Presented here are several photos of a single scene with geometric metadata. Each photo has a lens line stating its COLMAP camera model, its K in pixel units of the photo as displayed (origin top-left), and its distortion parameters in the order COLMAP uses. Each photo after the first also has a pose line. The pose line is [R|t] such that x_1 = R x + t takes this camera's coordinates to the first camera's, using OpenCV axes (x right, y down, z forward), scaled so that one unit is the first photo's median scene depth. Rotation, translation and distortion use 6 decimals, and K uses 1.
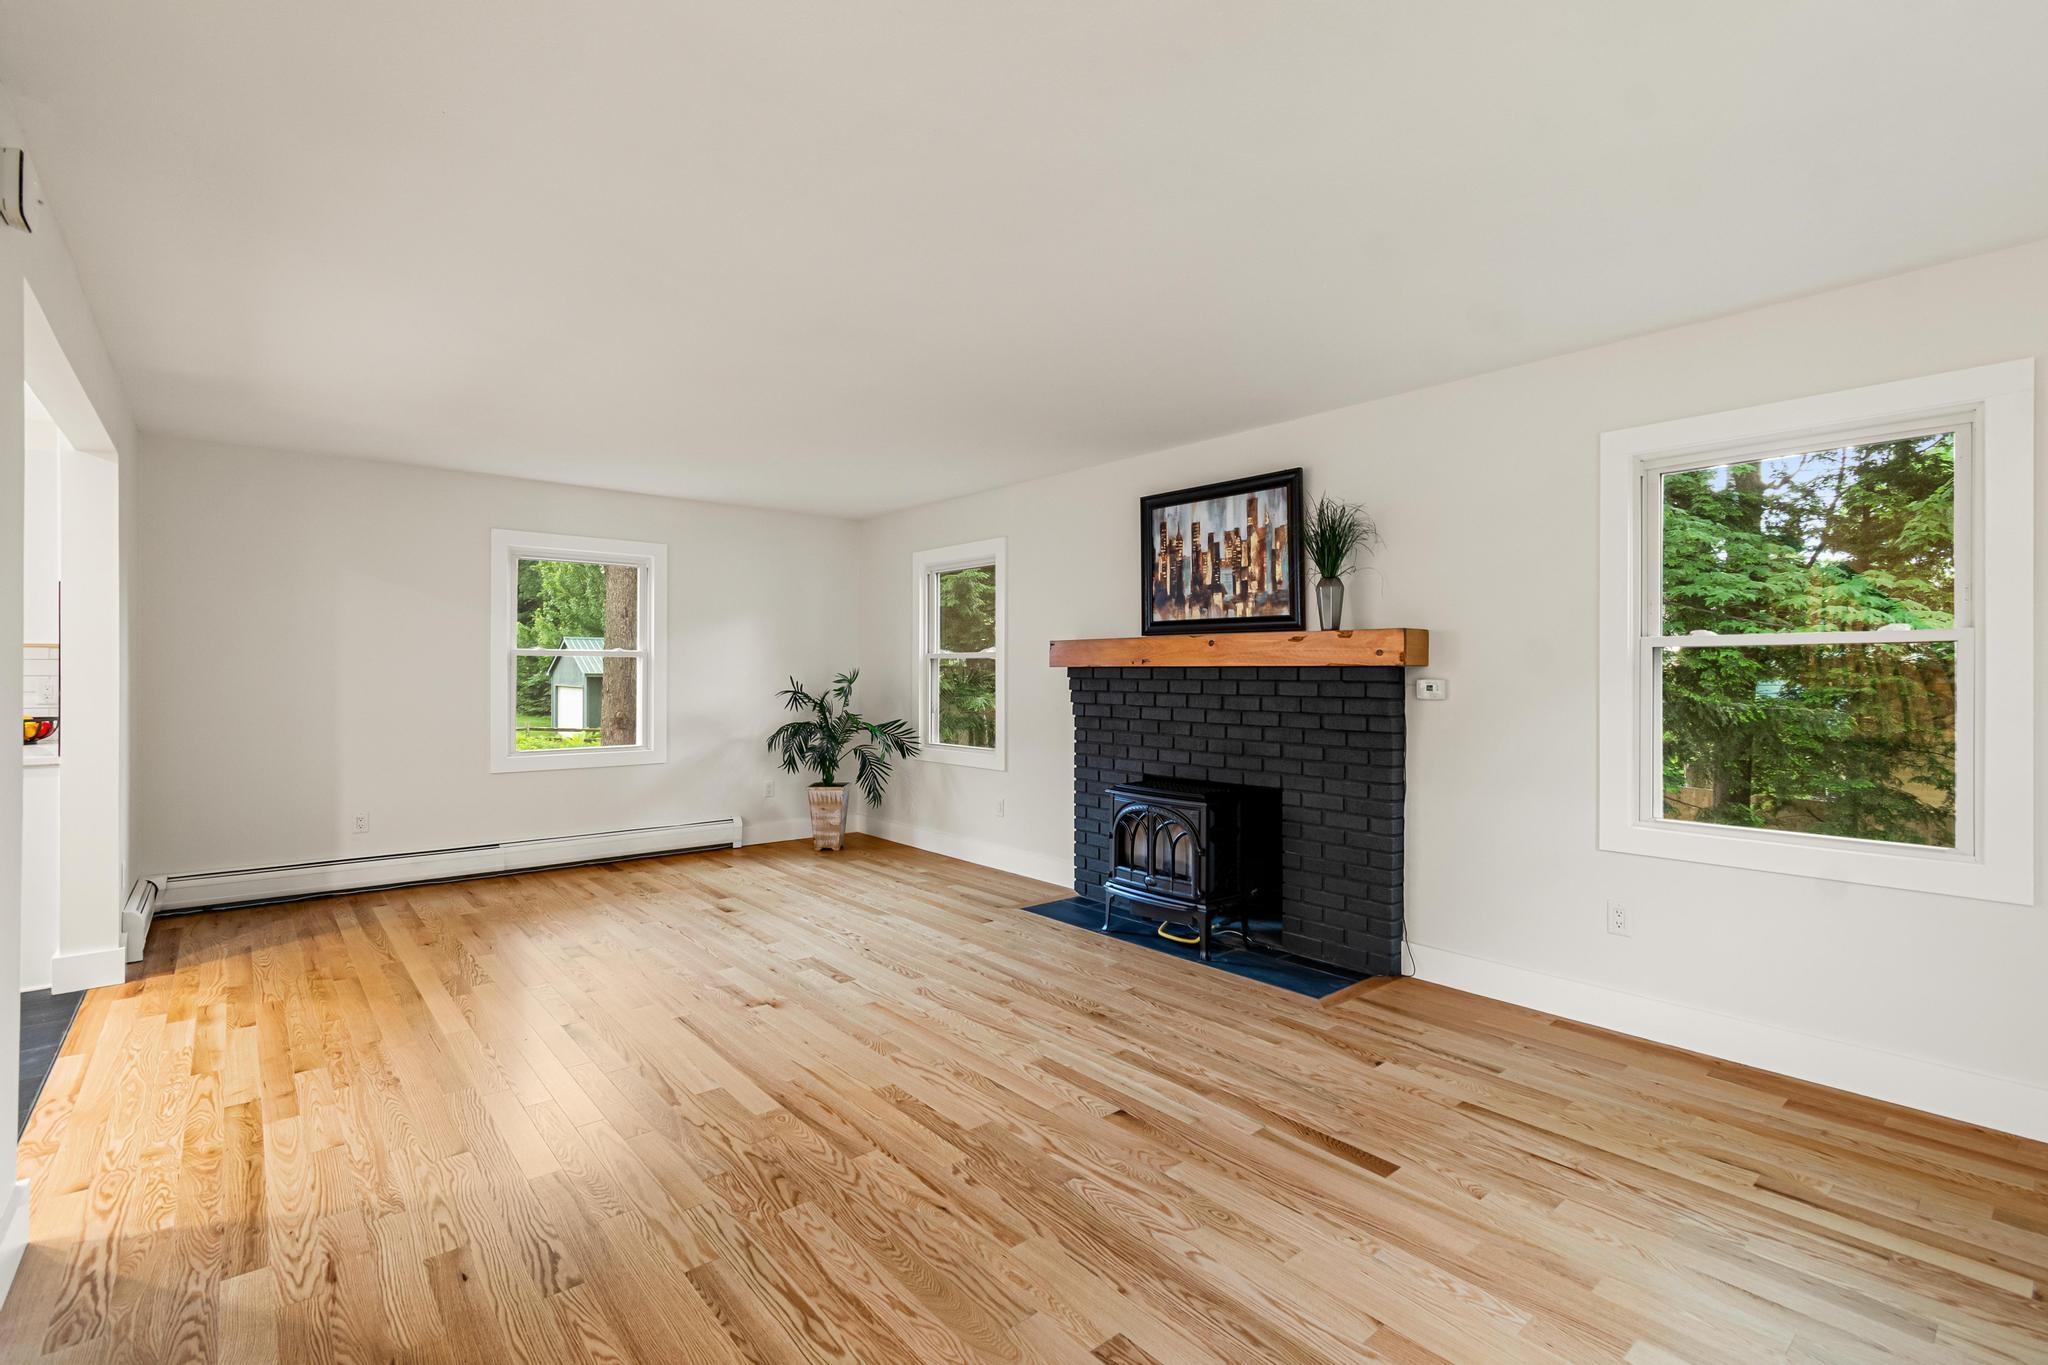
lens RADIAL K [[912.7, 0, 1038.5], [0, 912.7, 680.4], [0, 0, 1]] dist [0.005873, -0.003827]
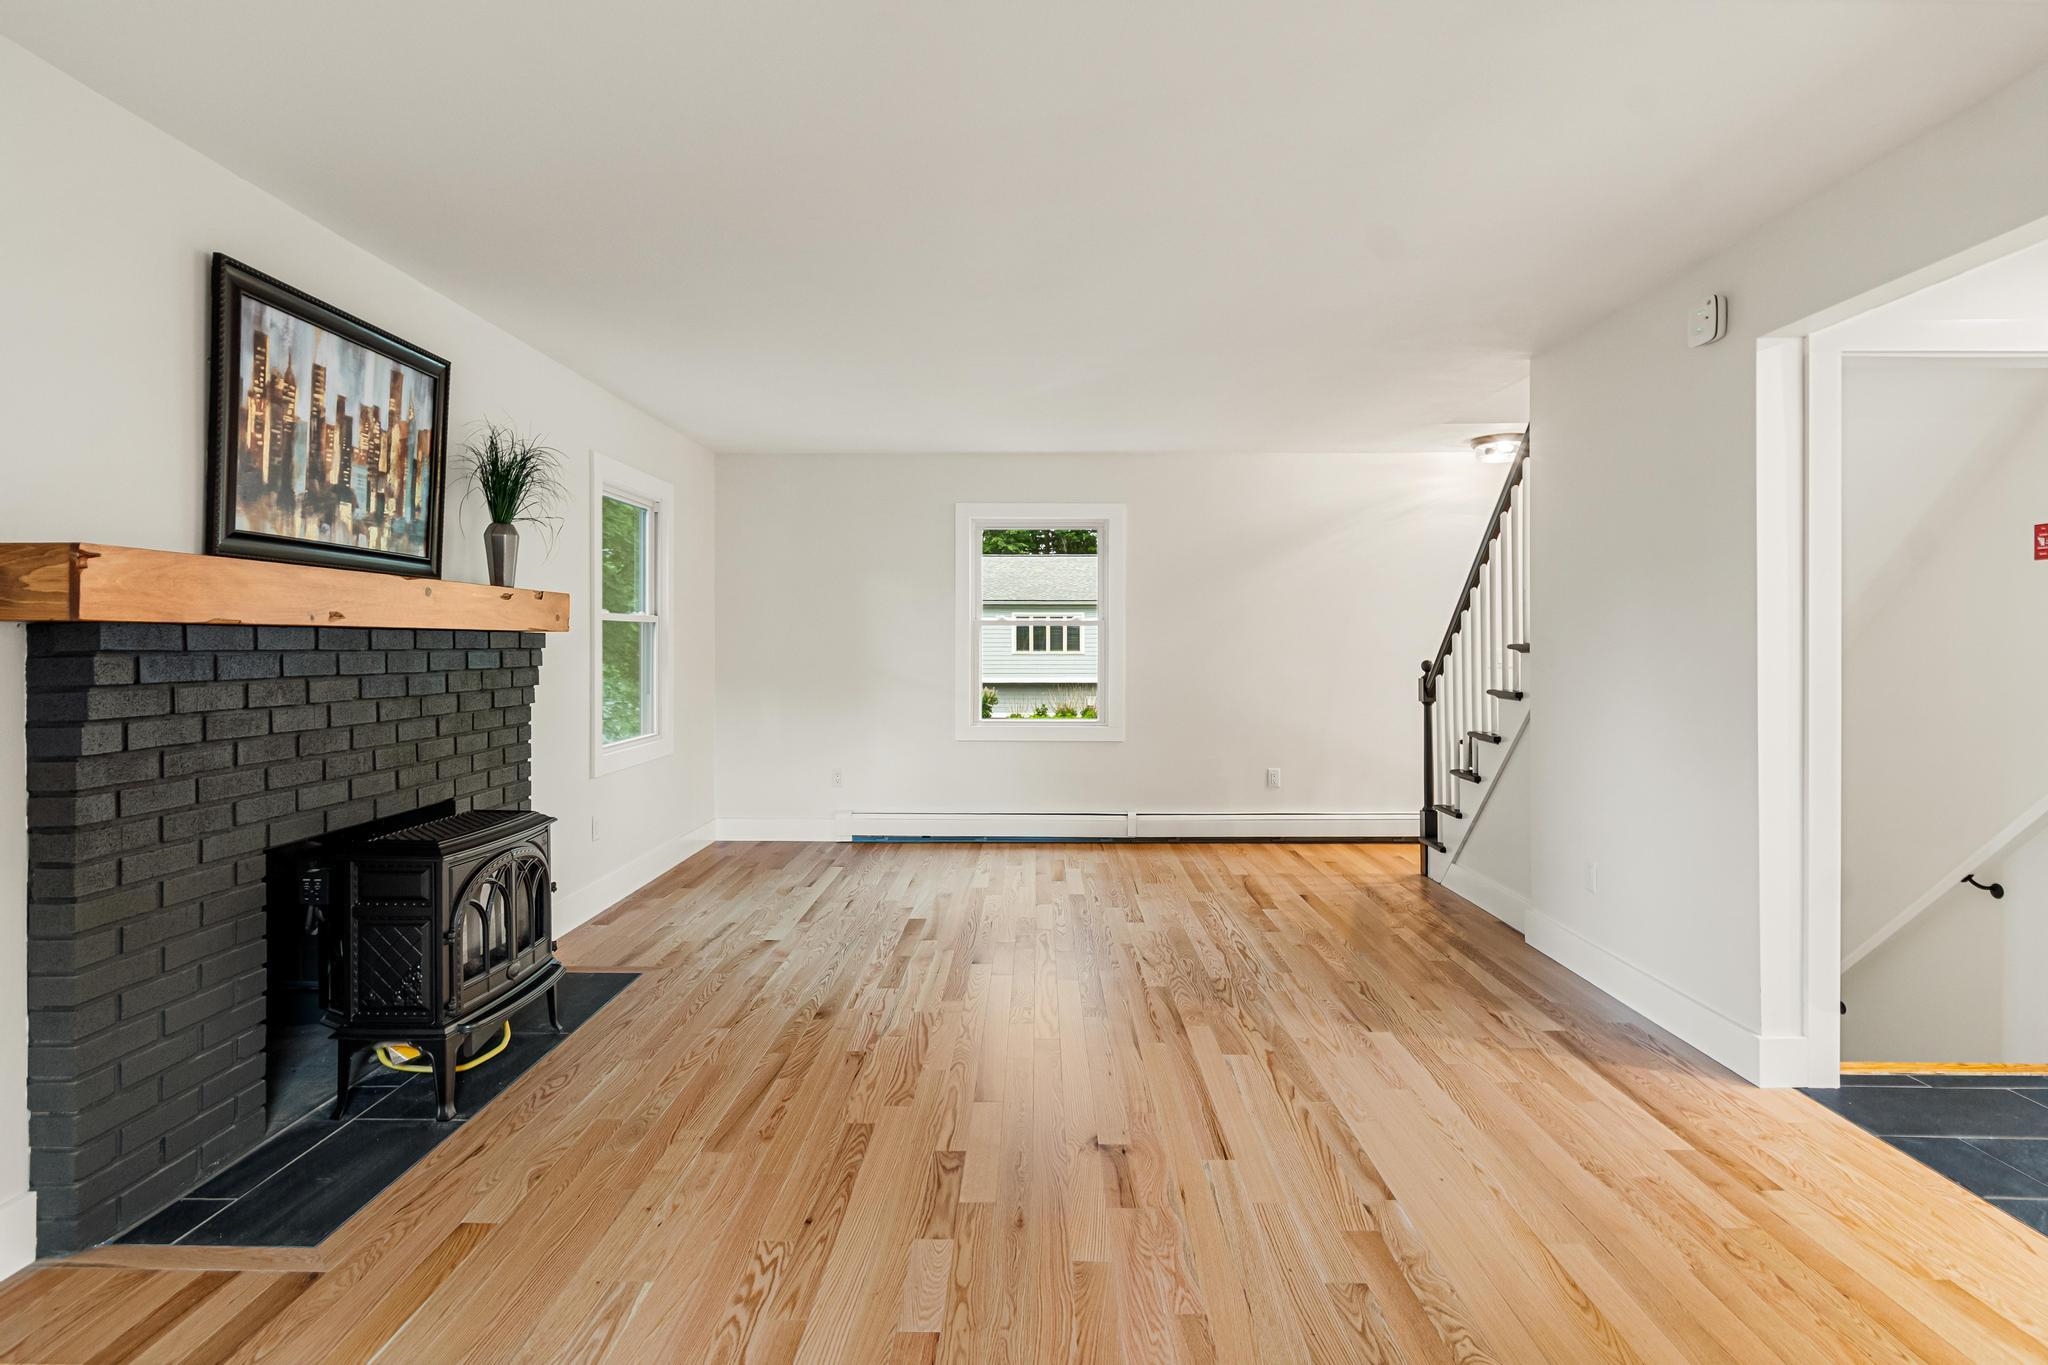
lens RADIAL K [[1035.1, 0, 1001.6], [0, 1035.1, 651.0], [0, 0, 1]] dist [0.002724, -0.003263]
pose [[-0.727504, -0.009846, 0.686033, -0.605941], [0.001457, 0.999873, 0.015896, -0.010727], [-0.686102, 0.012564, -0.727397, 1.274311]]
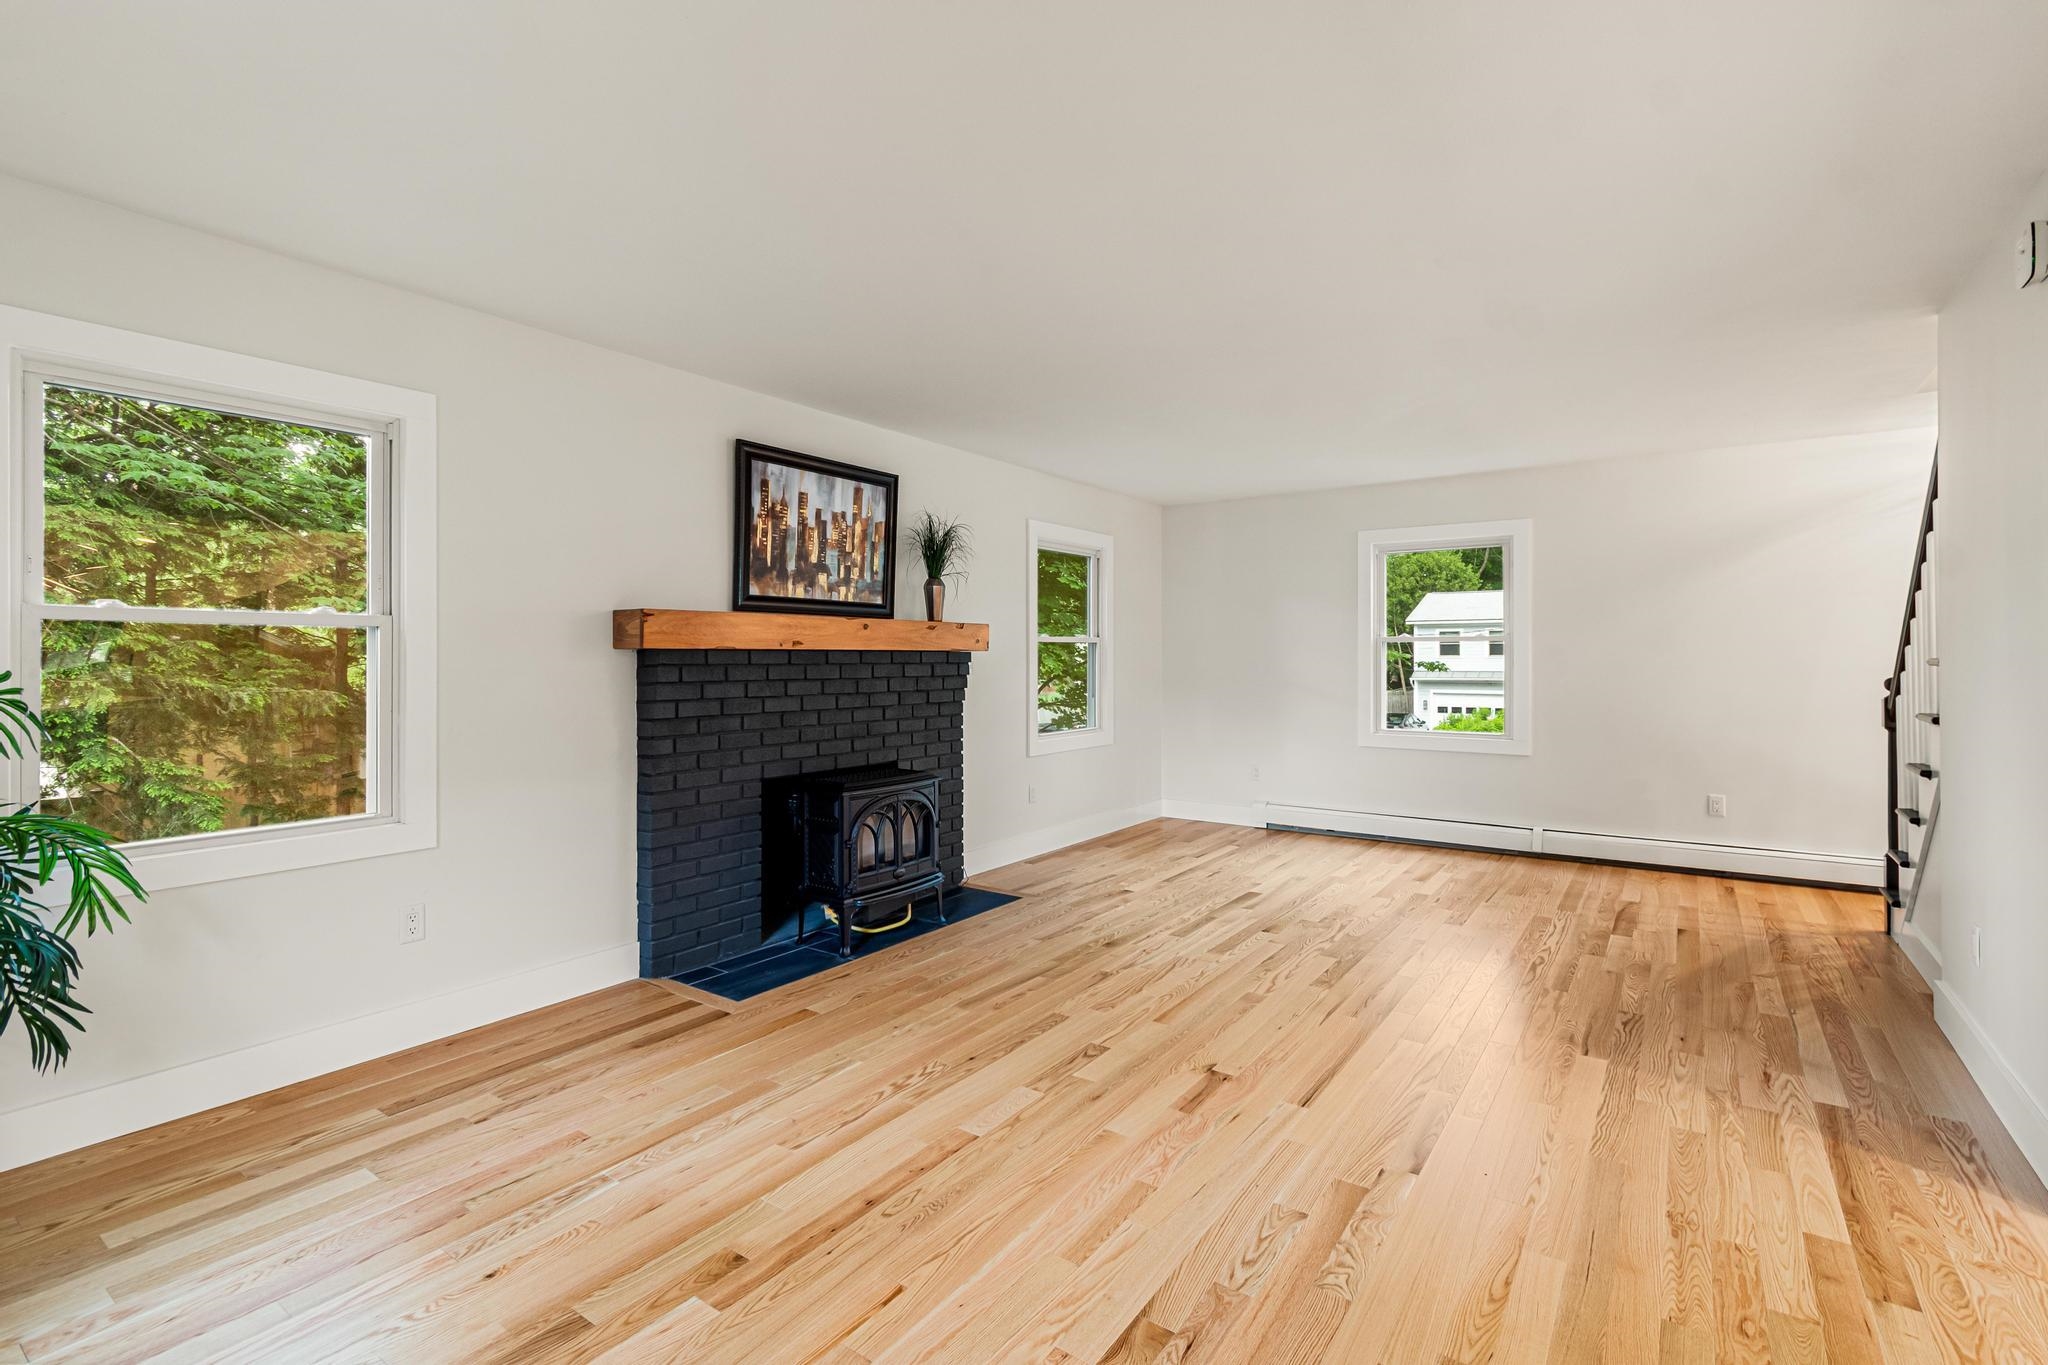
lens RADIAL K [[912.7, 0, 1023.1], [0, 912.7, 664.0], [0, 0, 1]] dist [0.005873, -0.003827]
pose [[-0.220363, -0.011045, 0.975355, -0.836815], [0.007843, 0.999884, 0.013095, -0.012068], [-0.975386, 0.010535, -0.220251, 1.072596]]
